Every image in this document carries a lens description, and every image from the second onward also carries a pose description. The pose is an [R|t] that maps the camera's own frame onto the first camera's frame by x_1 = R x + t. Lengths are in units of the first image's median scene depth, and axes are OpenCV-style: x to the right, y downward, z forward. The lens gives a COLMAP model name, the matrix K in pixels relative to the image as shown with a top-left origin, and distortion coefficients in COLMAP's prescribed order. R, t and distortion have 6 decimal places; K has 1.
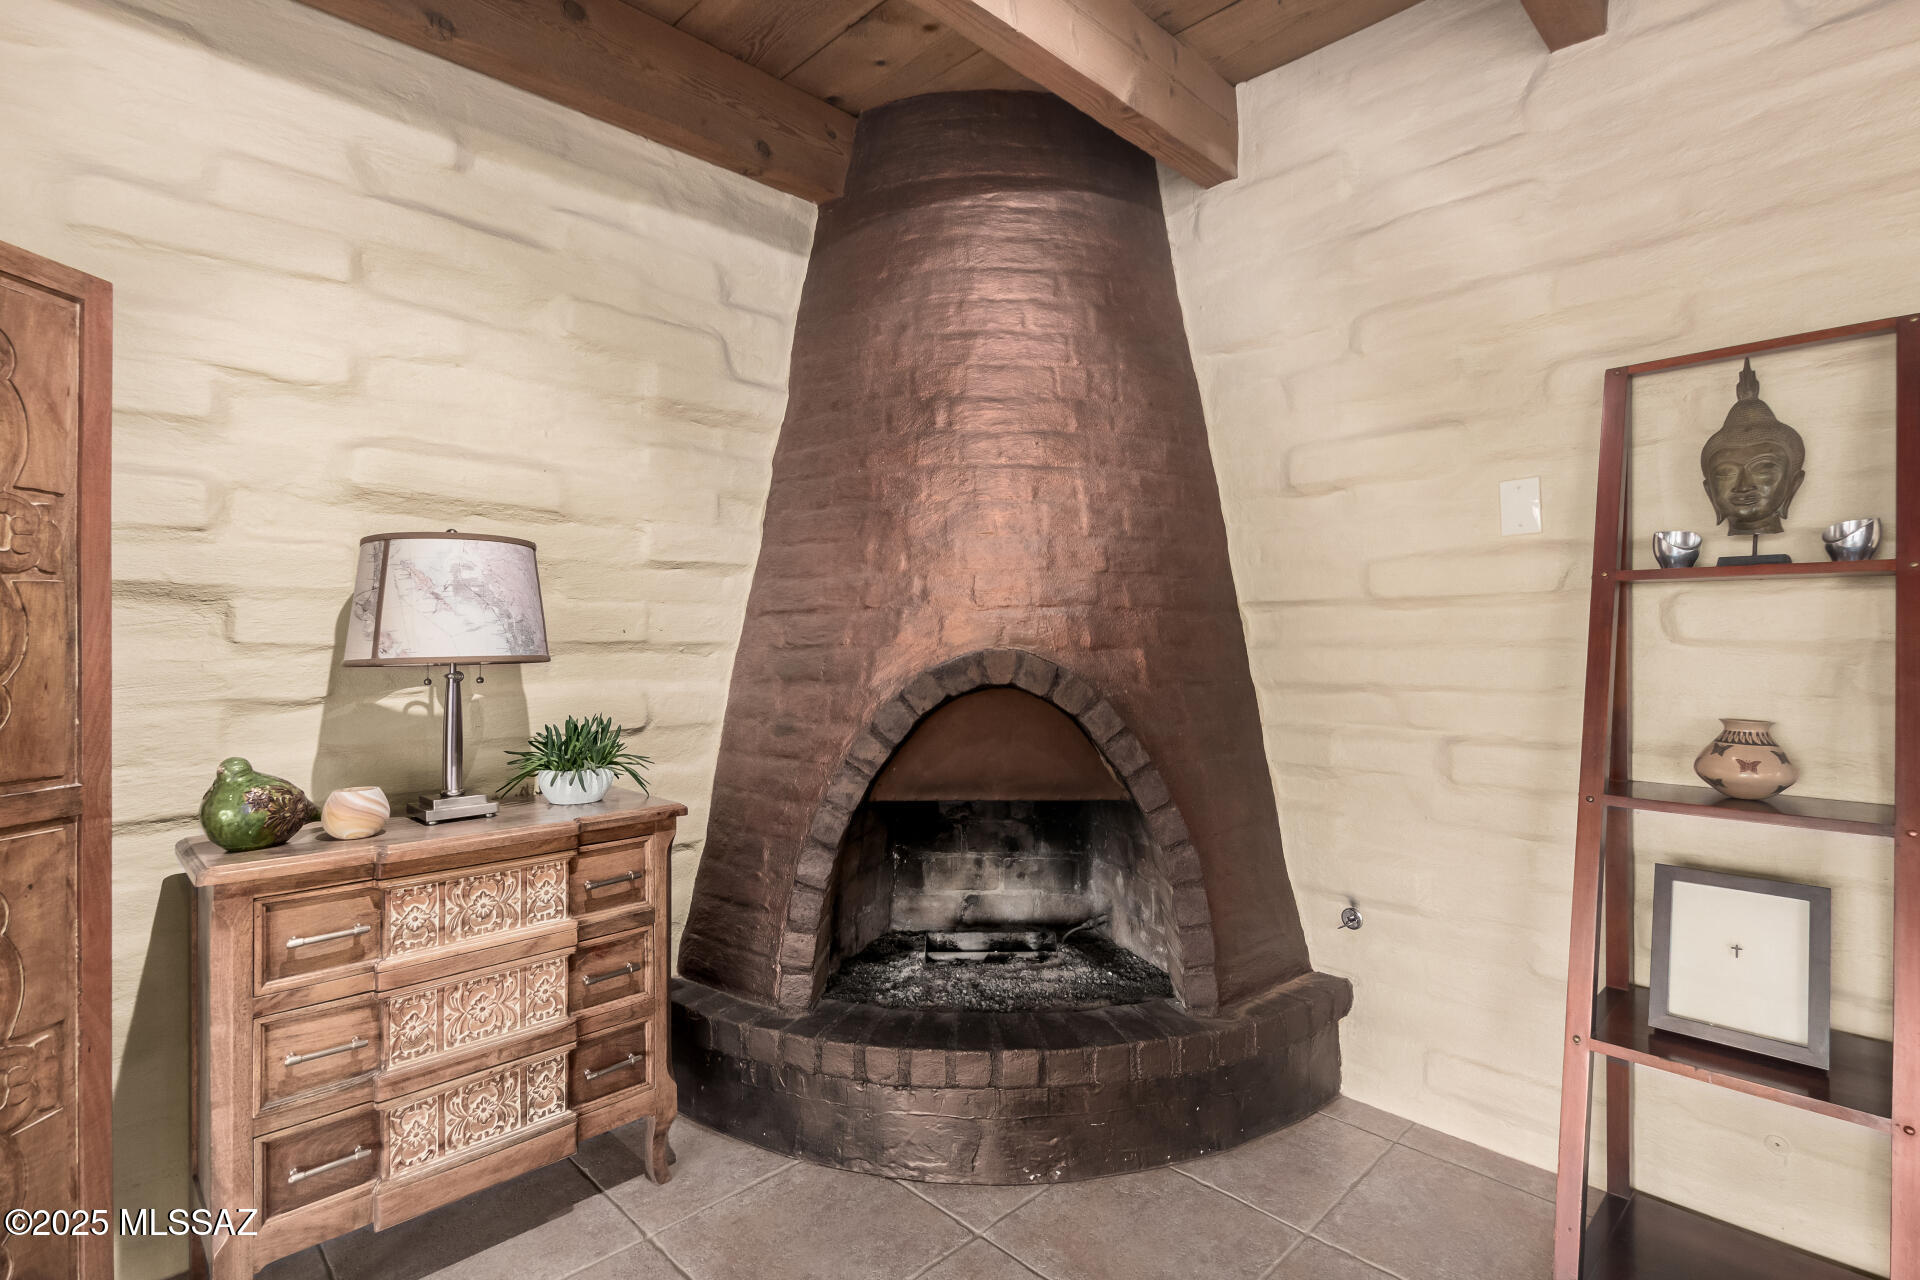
lens RADIAL K [[924.6, 0, 965.6], [0, 924.6, 633.0], [0, 0, 1]] dist [0.009060, -0.000266]
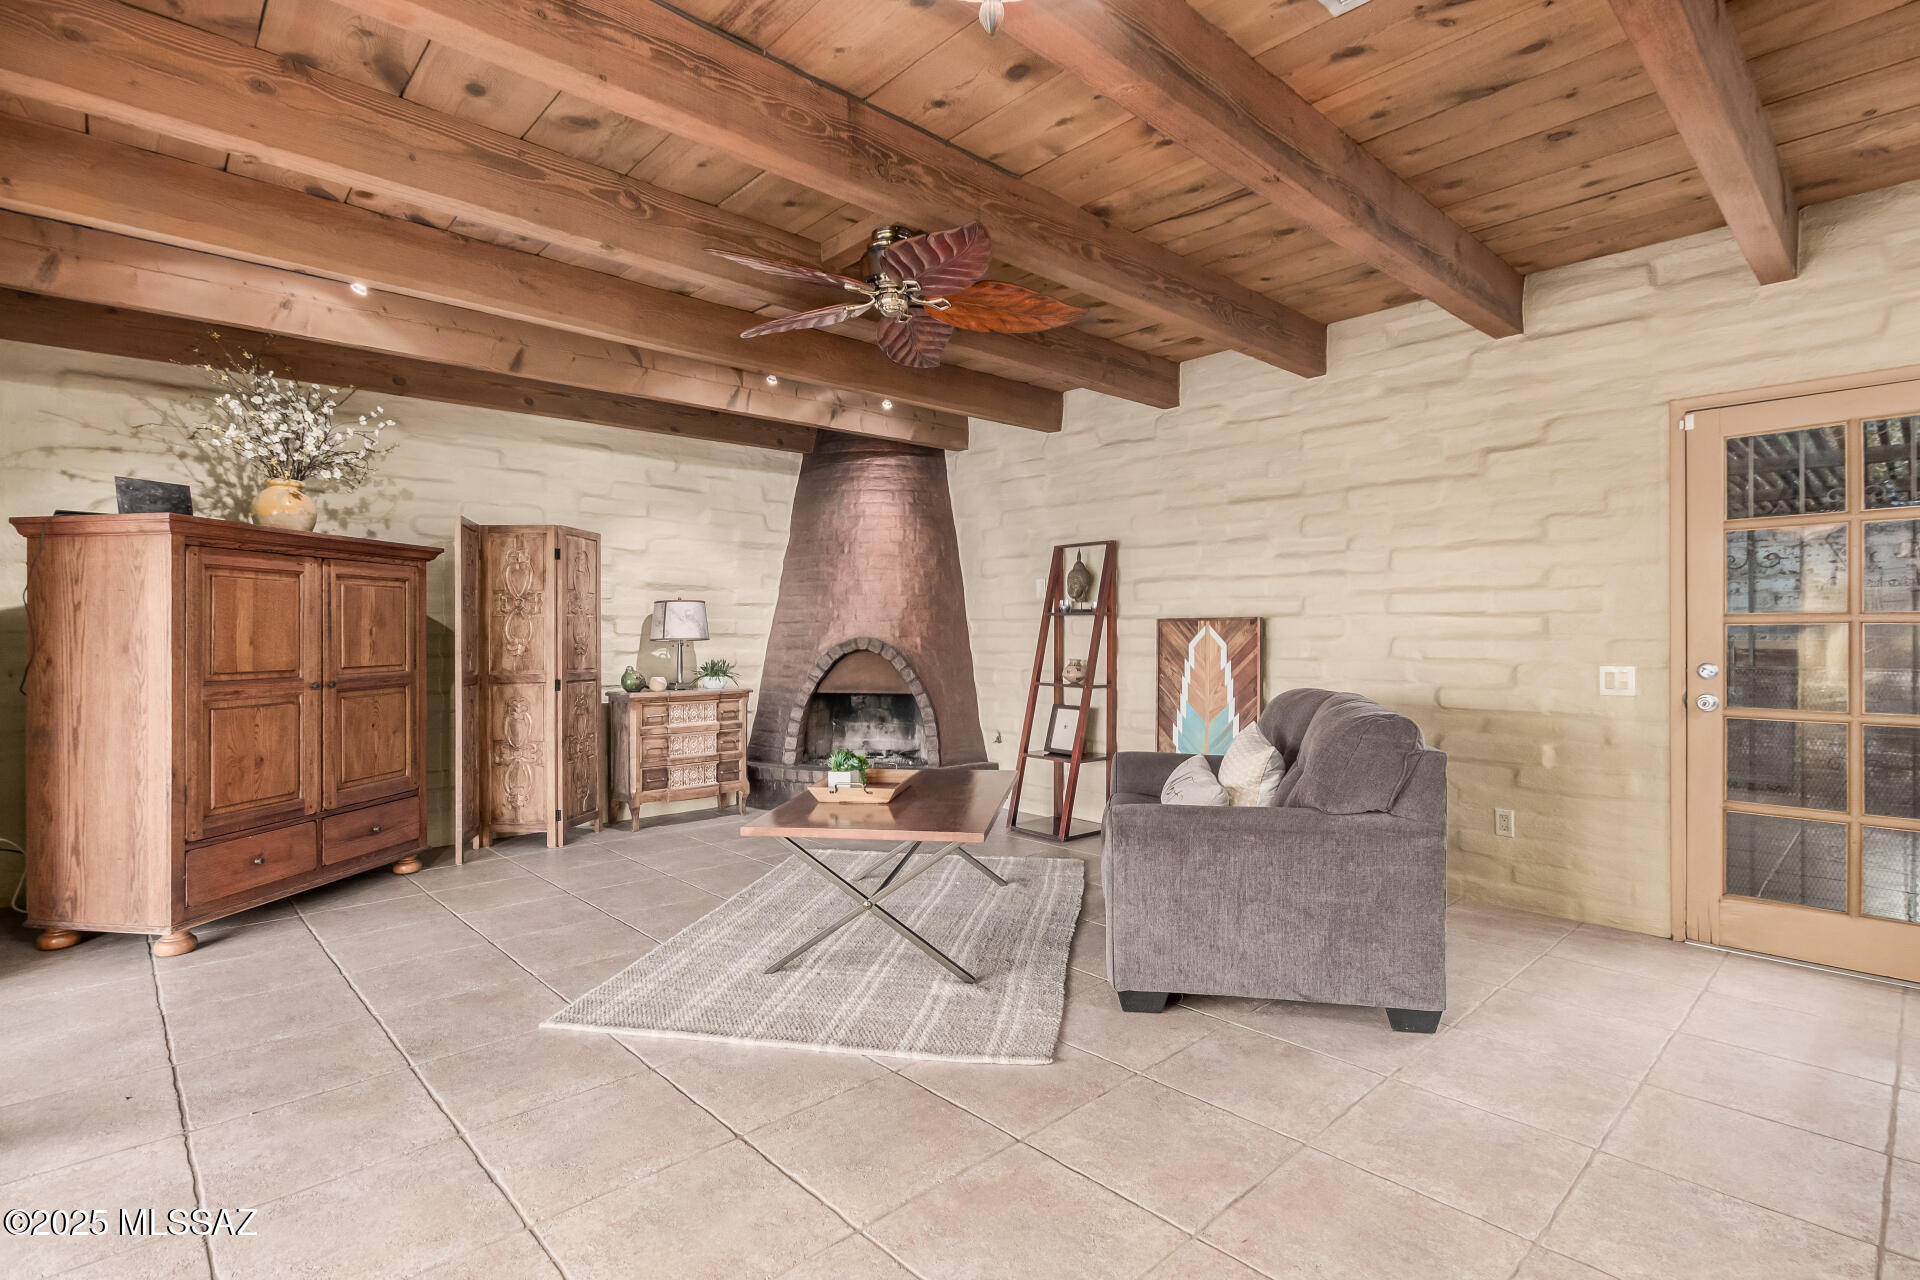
lens RADIAL K [[924.6, 0, 944.4], [0, 924.6, 626.2], [0, 0, 1]] dist [0.009060, -0.000266]
pose [[0.999065, 0.005318, -0.042900, 0.382391], [-0.005278, 0.999986, 0.001024, -0.018615], [0.042905, -0.000797, 0.999079, -1.691220]]
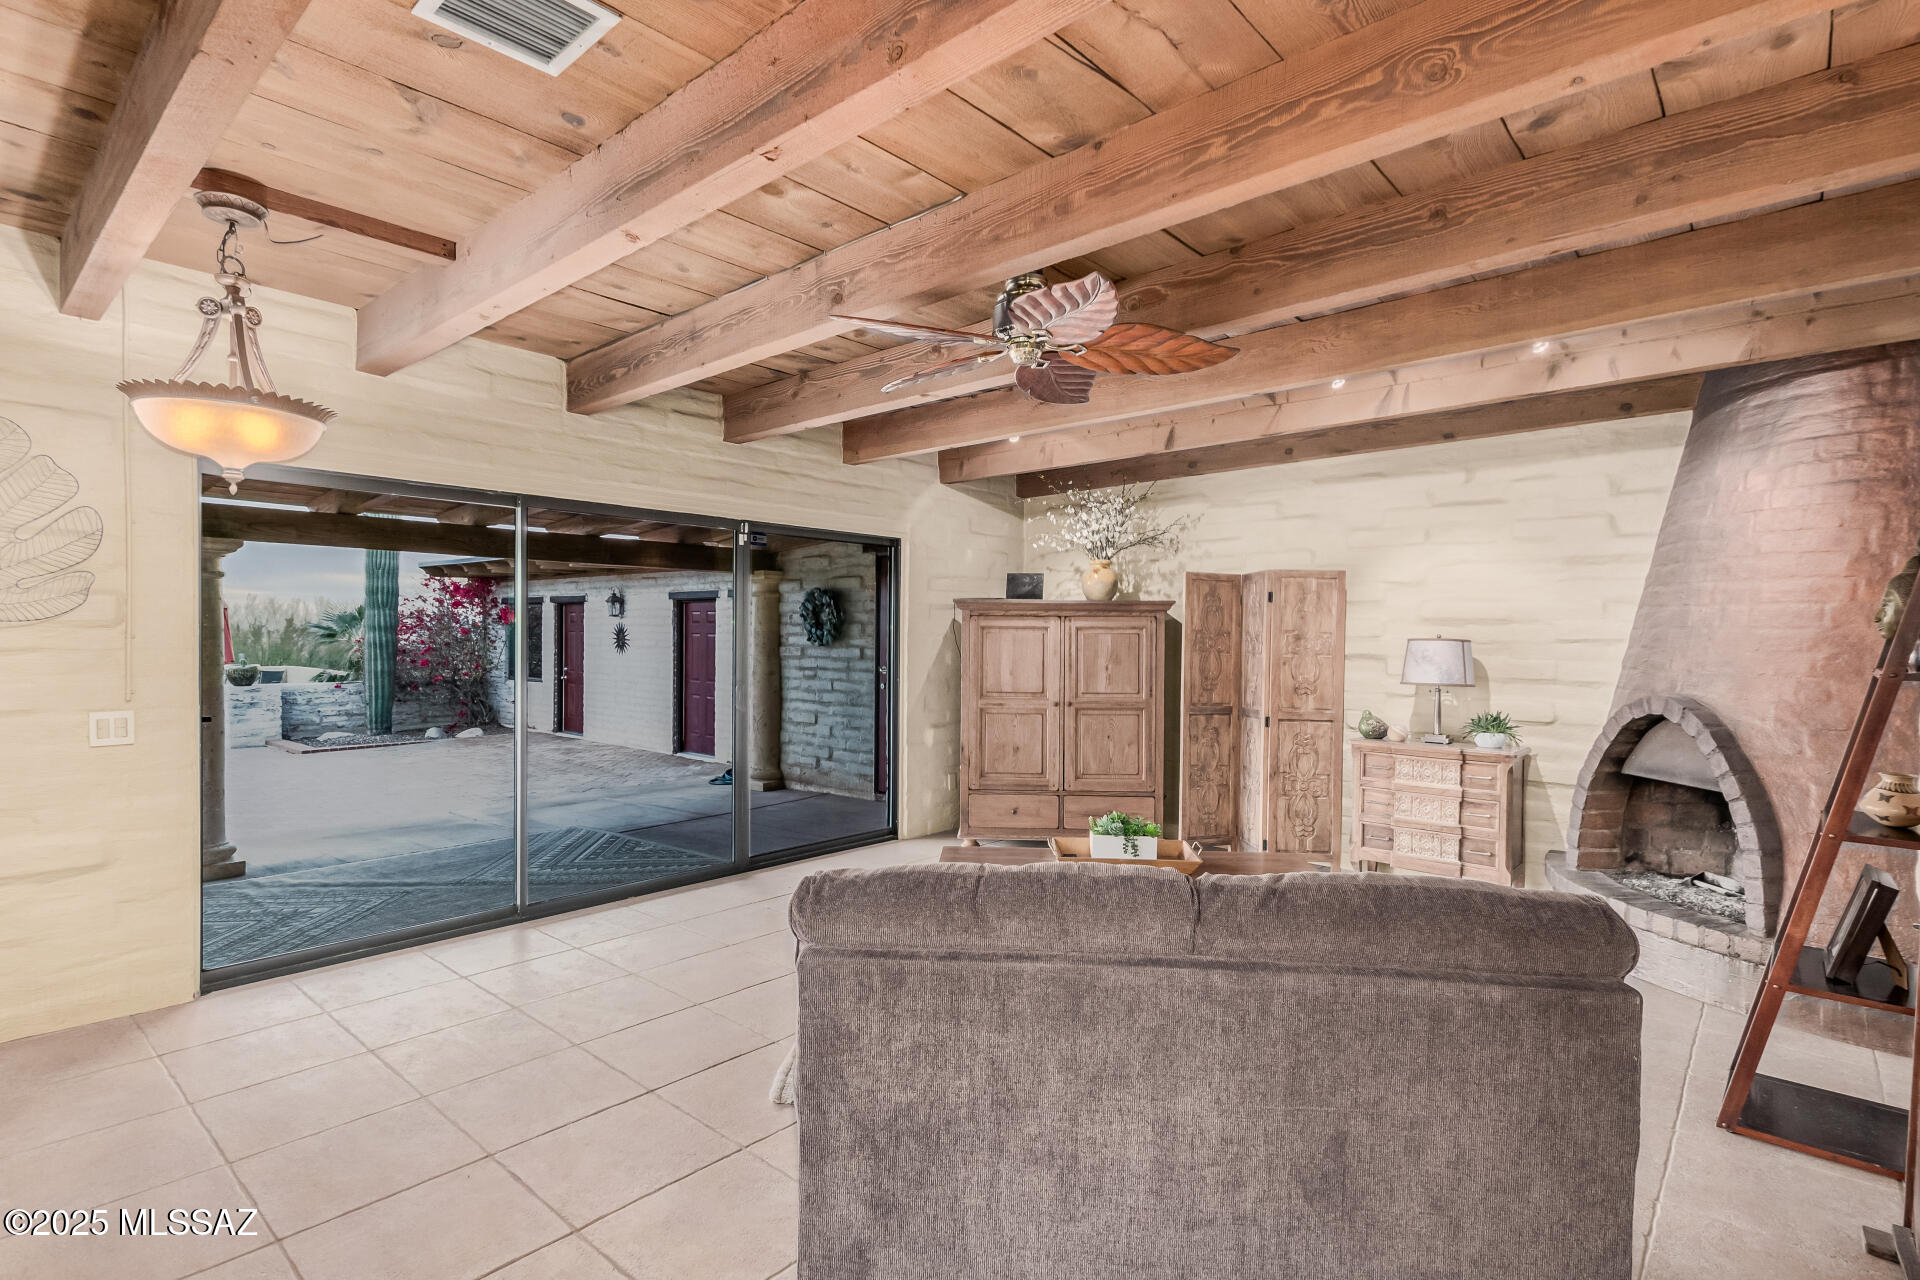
lens RADIAL K [[924.6, 0, 974.0], [0, 924.6, 644.2], [0, 0, 1]] dist [0.009060, -0.000266]
pose [[0.064696, 0.016233, -0.997773, 1.640081], [0.000532, 0.999867, 0.016302, -0.104411], [0.997905, -0.001586, 0.064679, -0.407658]]
